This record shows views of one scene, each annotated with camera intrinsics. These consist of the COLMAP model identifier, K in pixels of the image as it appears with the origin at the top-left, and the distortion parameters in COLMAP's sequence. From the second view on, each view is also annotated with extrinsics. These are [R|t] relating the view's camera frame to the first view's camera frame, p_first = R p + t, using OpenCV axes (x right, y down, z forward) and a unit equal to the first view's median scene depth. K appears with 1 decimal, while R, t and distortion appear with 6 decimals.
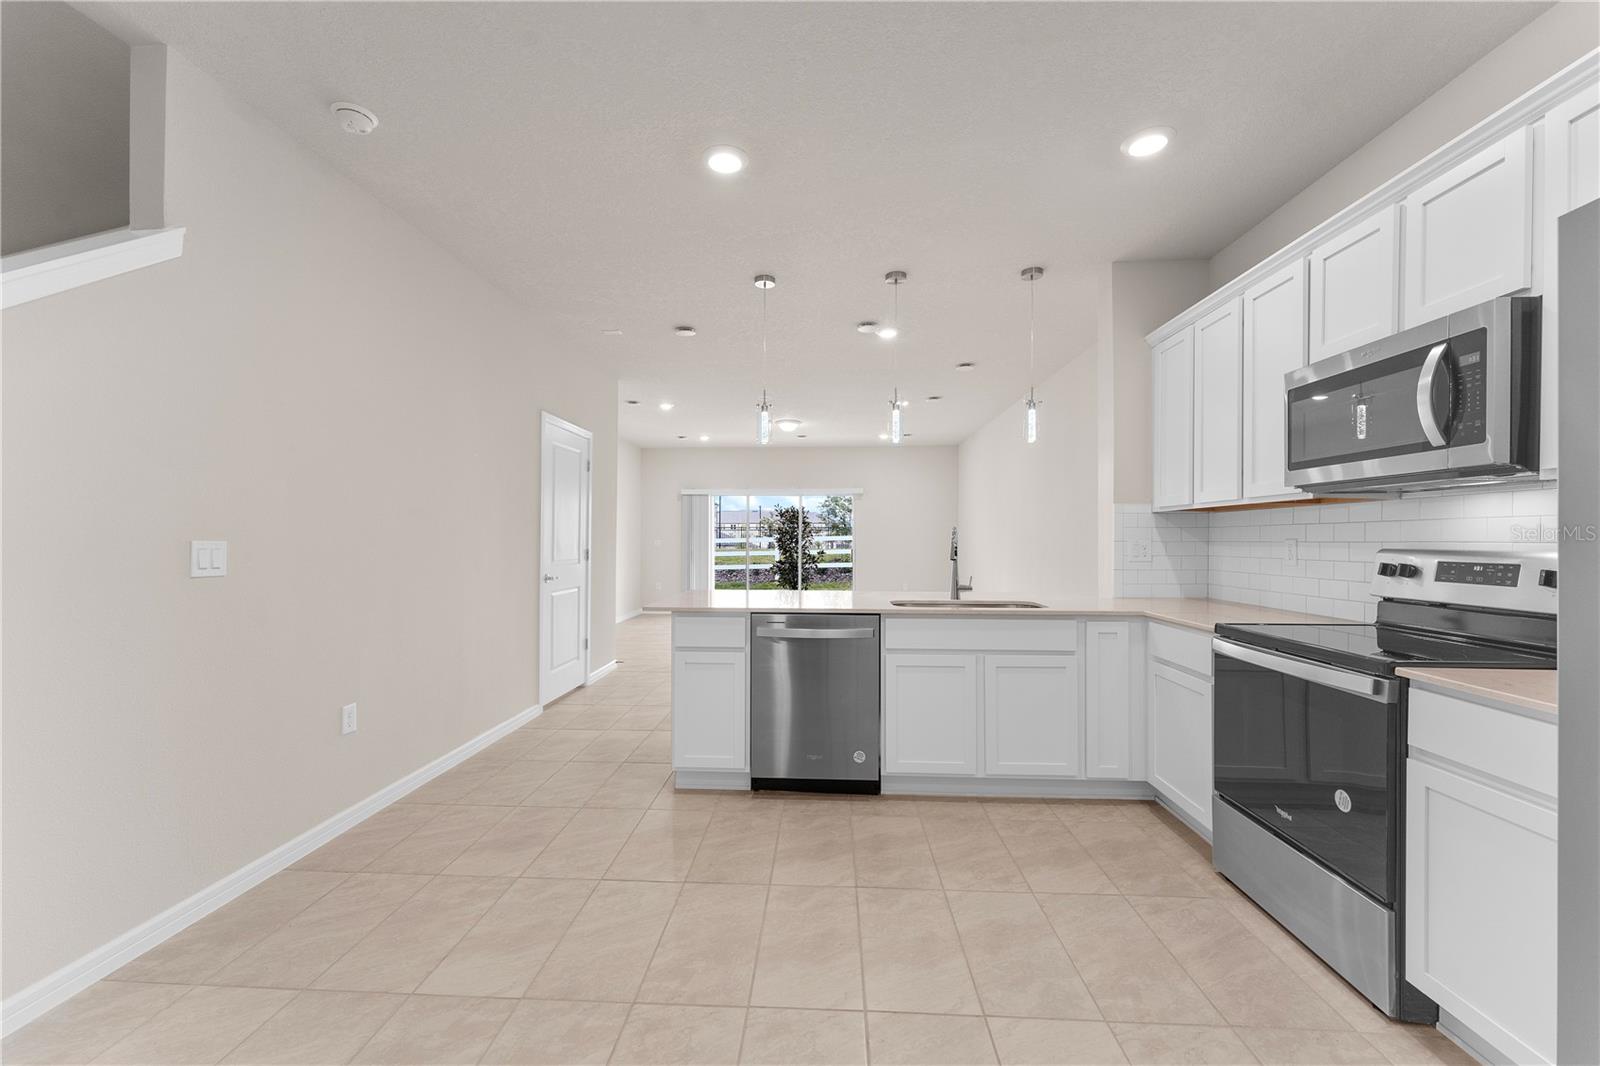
lens RADIAL K [[662.6, 0, 800.0], [0, 662.6, 541.1], [0, 0, 1]] dist [0.000439, -0.000123]
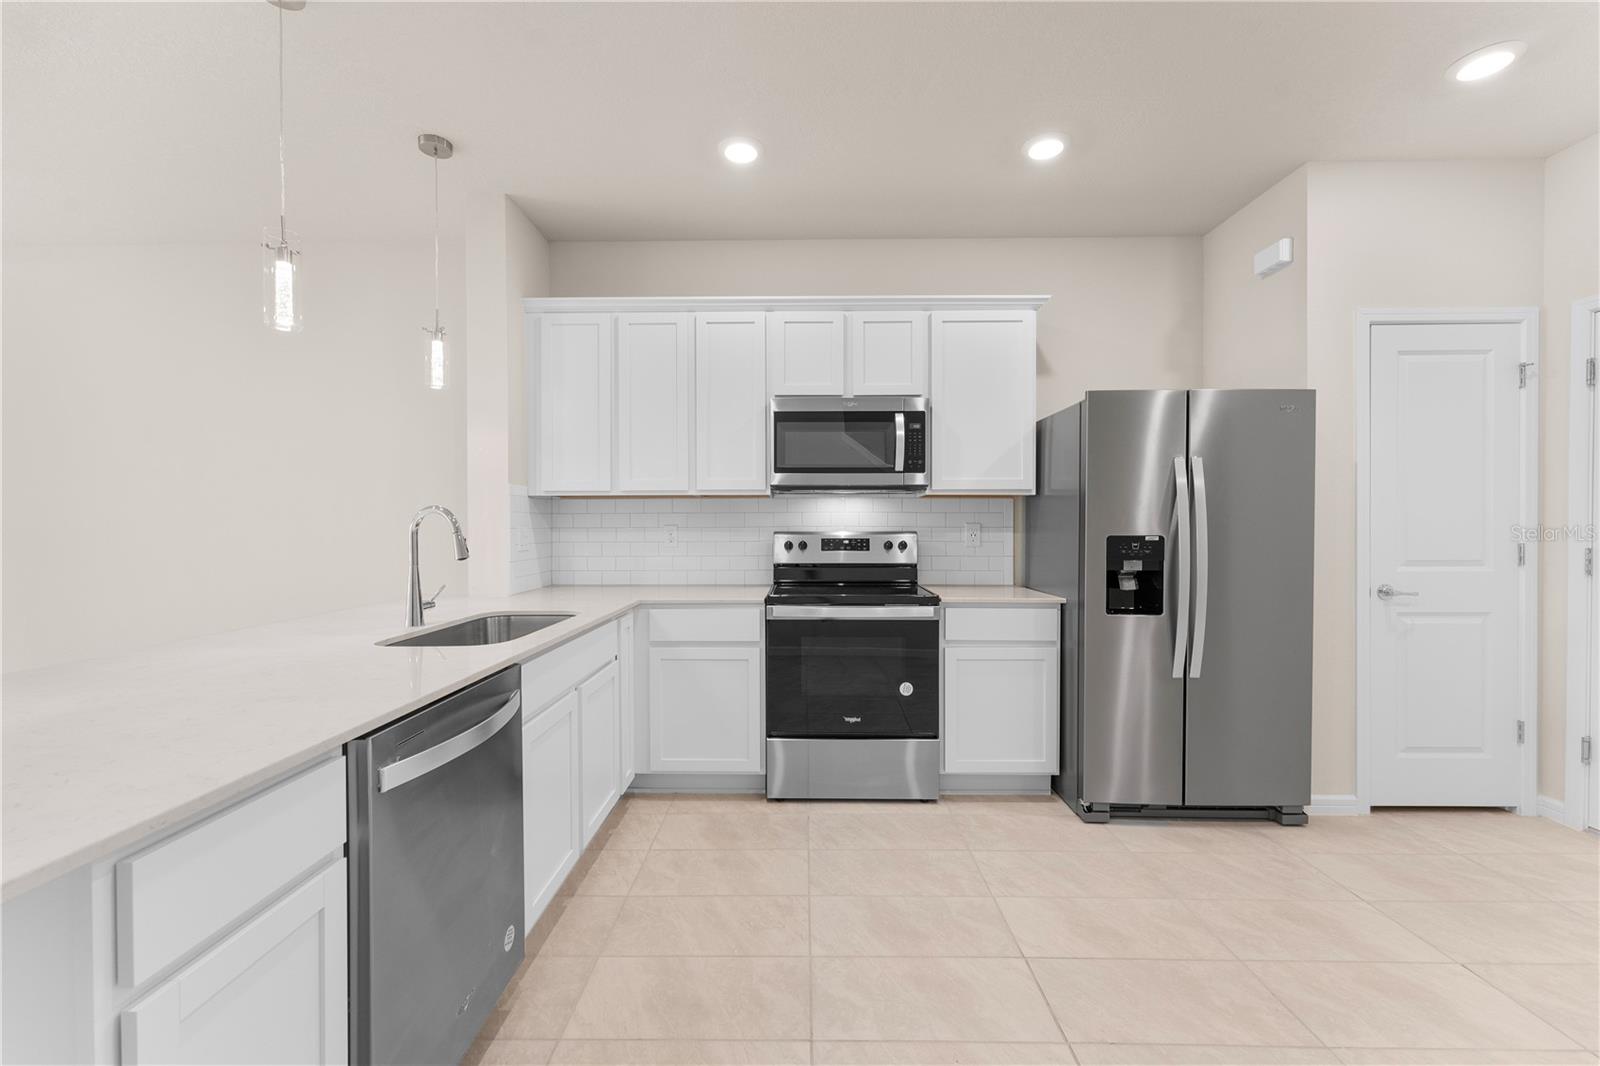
lens RADIAL K [[642.8, 0, 798.7], [0, 642.8, 532.2], [0, 0, 1]] dist [-0.001289, 0.000042]
pose [[-0.038547, -0.010844, 0.999198, -0.429029], [0.004527, 0.999929, 0.011027, -0.001711], [-0.999247, 0.004948, -0.038495, 0.794554]]
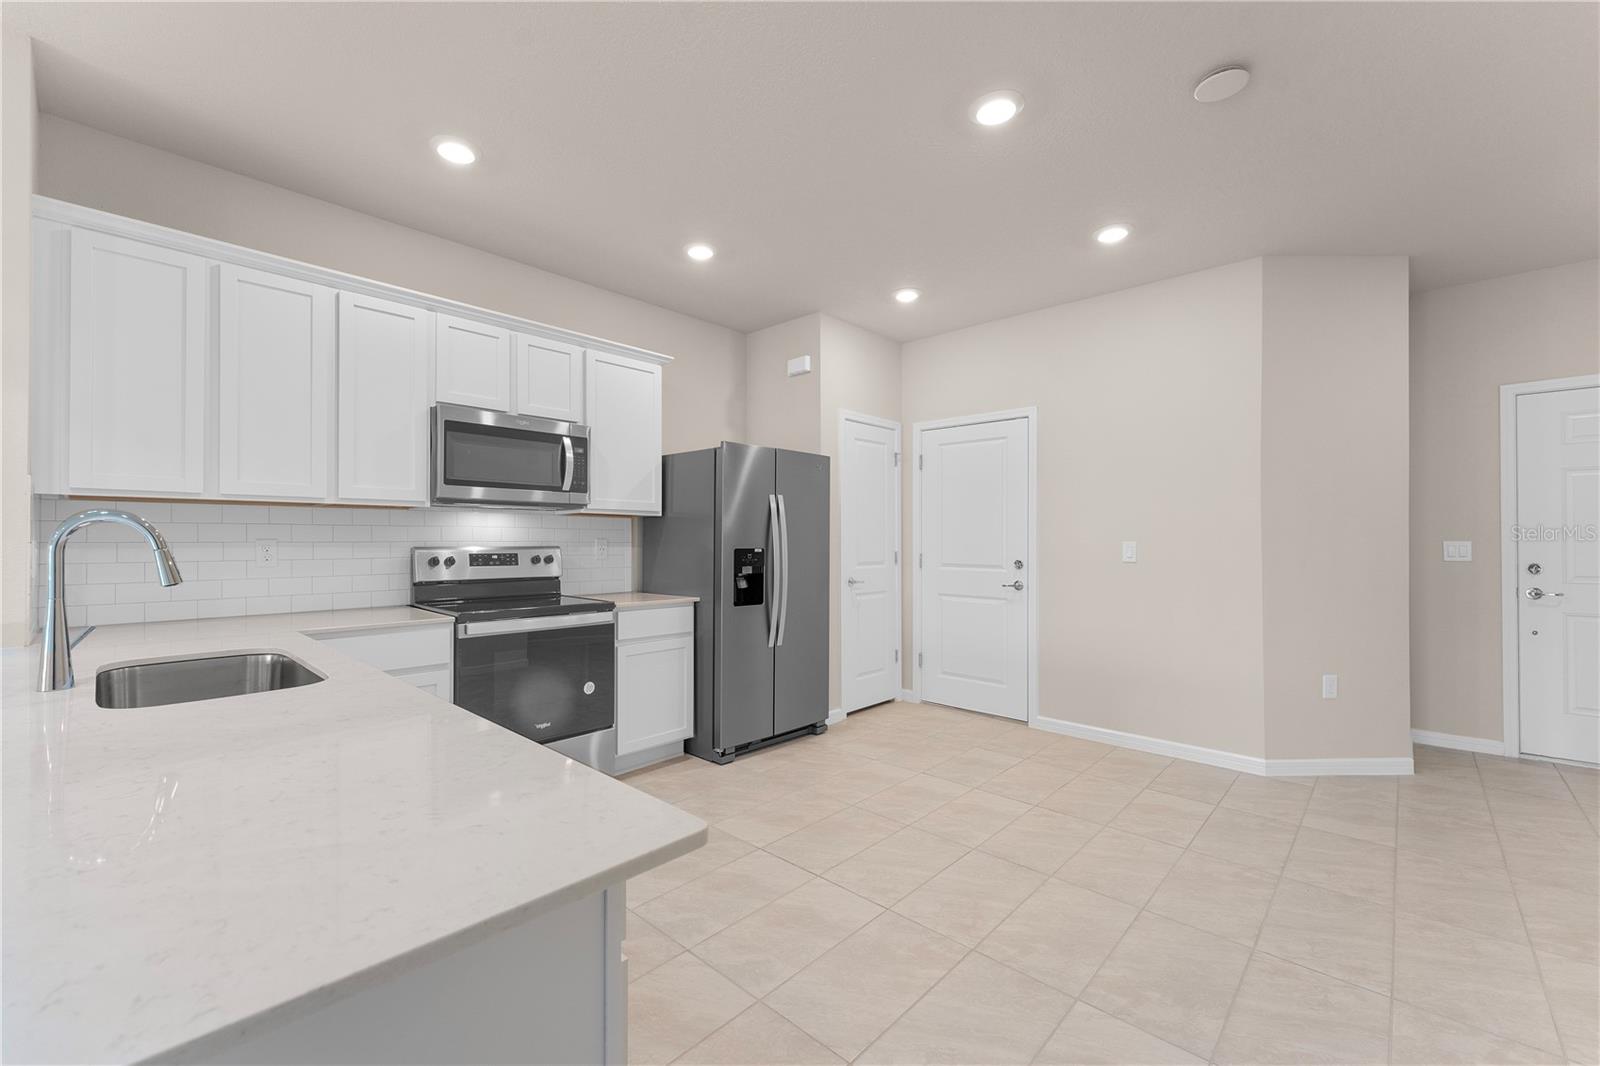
lens RADIAL K [[641.6, 0, 770.8], [0, 641.6, 538.6], [0, 0, 1]] dist [-0.000202, 0.000004]
pose [[-0.748582, 0.001412, 0.663041, -0.410769], [-0.000015, 0.999998, -0.002146, -0.001541], [-0.663042, -0.001616, -0.748580, 1.184455]]
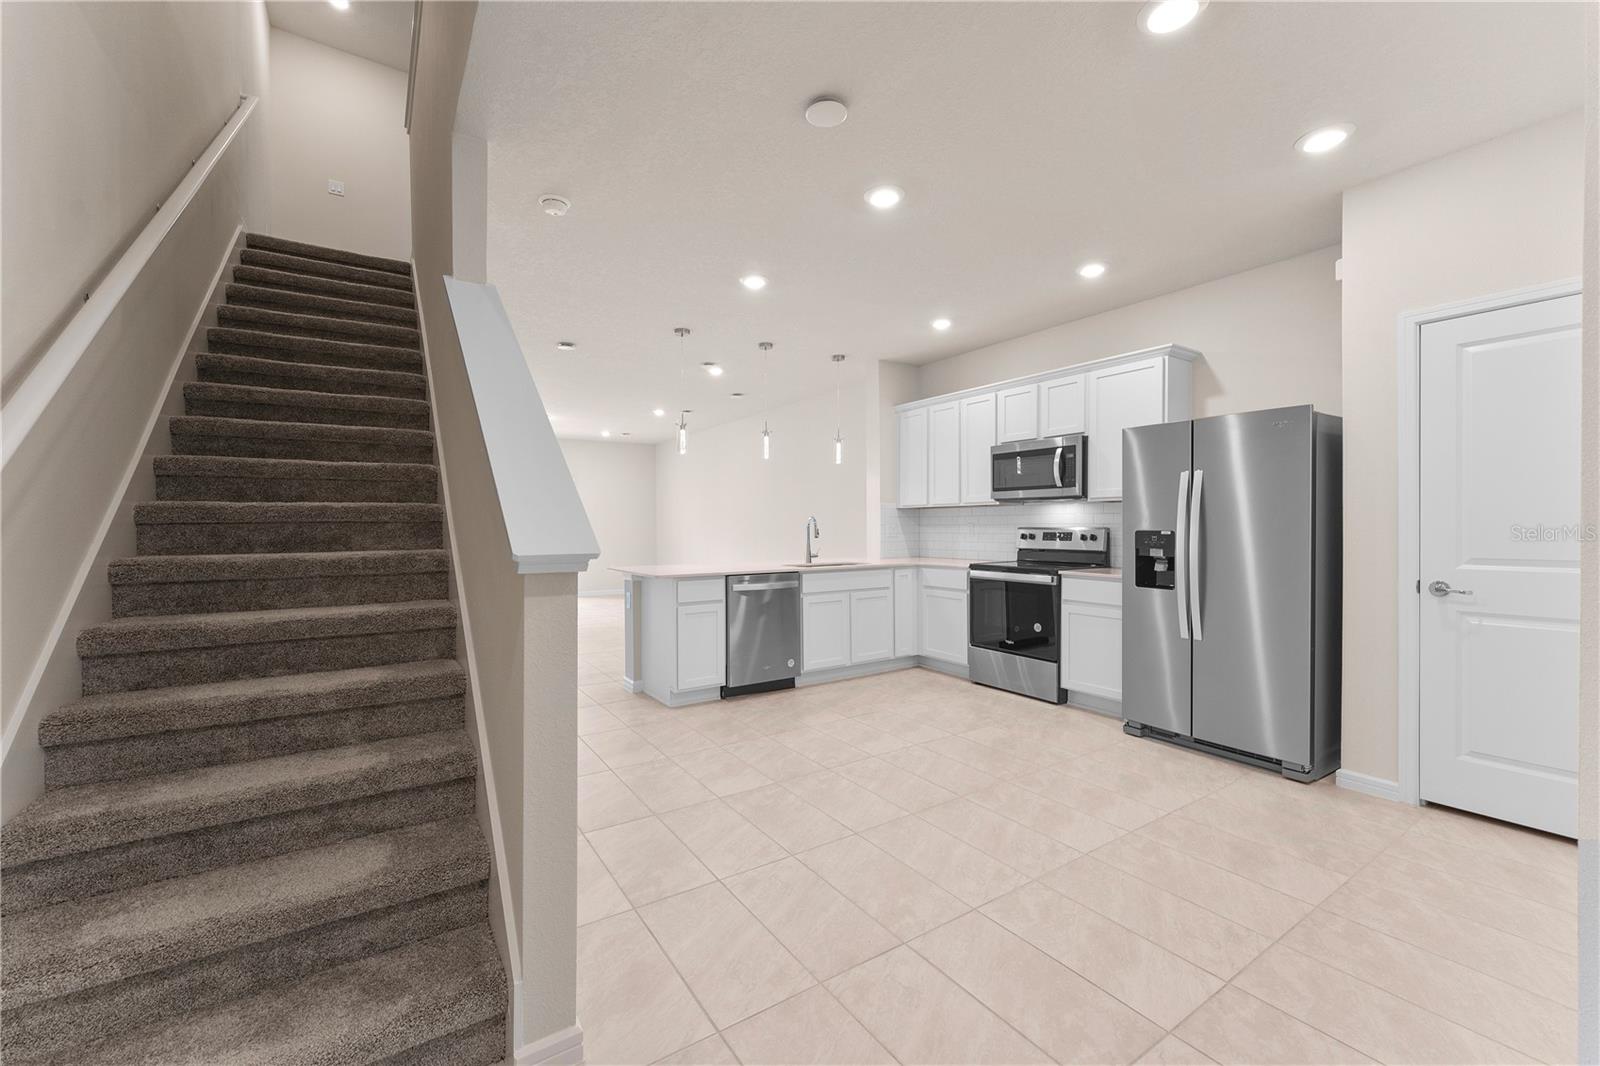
lens RADIAL K [[647.7, 0, 820.0], [0, 647.7, 535.4], [0, 0, 1]] dist [-0.002806, -0.000561]
pose [[0.787684, -0.016120, 0.615868, -0.803231], [0.008349, 0.999845, 0.015493, -0.000229], [-0.616023, -0.007062, 0.787697, -0.252808]]
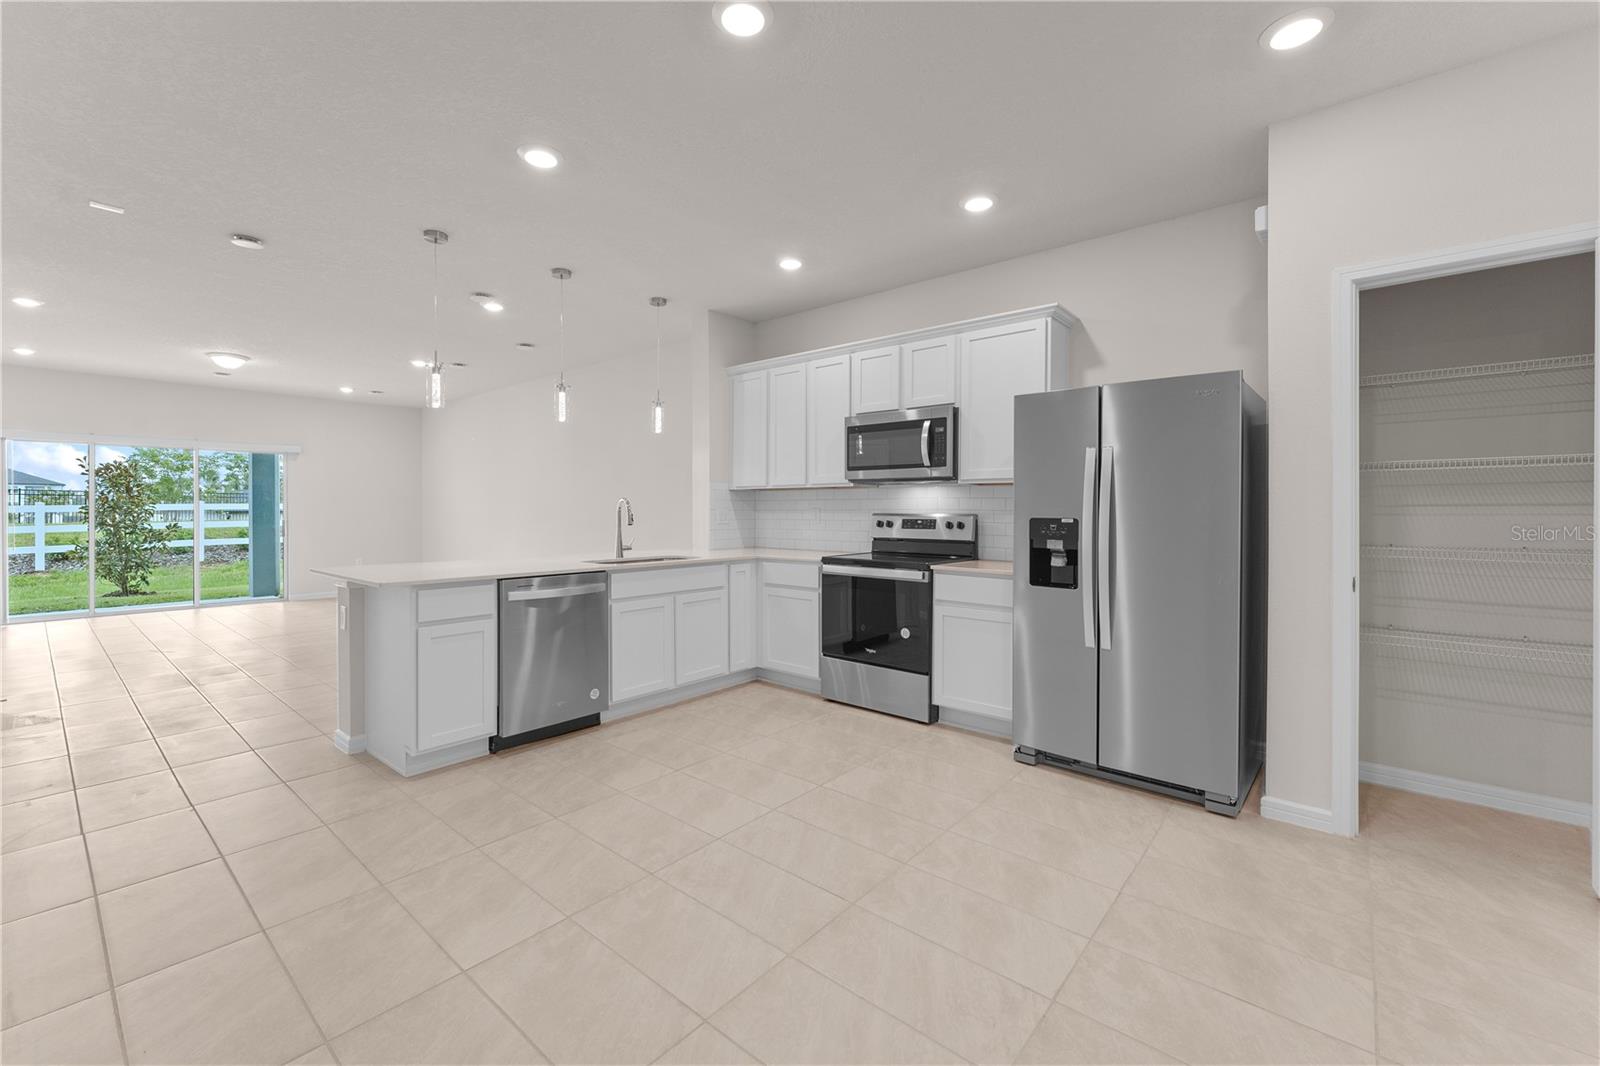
lens RADIAL K [[649.7, 0, 808.9], [0, 649.7, 518.4], [0, 0, 1]] dist [0.000046, 0.000036]
pose [[0.594491, -0.010771, 0.804030, -0.608691], [0.001177, 0.999921, 0.012525, 0.002176], [-0.804102, -0.006499, 0.594456, 0.015805]]
